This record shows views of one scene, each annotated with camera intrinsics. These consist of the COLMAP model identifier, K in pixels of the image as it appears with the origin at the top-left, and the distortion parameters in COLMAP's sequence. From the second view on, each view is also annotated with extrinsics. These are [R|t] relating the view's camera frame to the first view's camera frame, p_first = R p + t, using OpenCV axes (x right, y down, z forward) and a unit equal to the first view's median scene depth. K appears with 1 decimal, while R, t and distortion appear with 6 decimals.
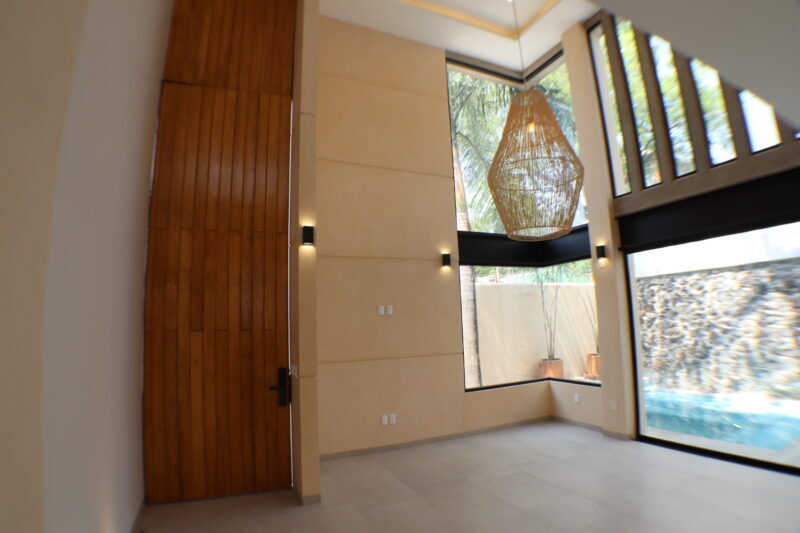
lens RADIAL K [[408.7, 0, 402.9], [0, 408.7, 260.9], [0, 0, 1]] dist [-0.093695, 0.000308]
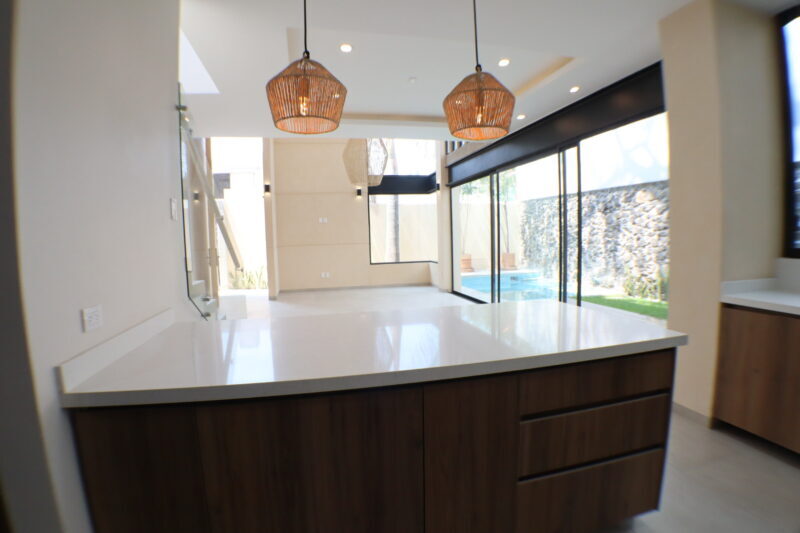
lens RADIAL K [[408.7, 0, 400.5], [0, 408.7, 270.5], [0, 0, 1]] dist [-0.093695, 0.000308]
pose [[0.973746, 0.027852, -0.225928, 0.606174], [0.026120, 0.972261, 0.232437, -0.069371], [0.226134, -0.232236, 0.946007, -0.638163]]
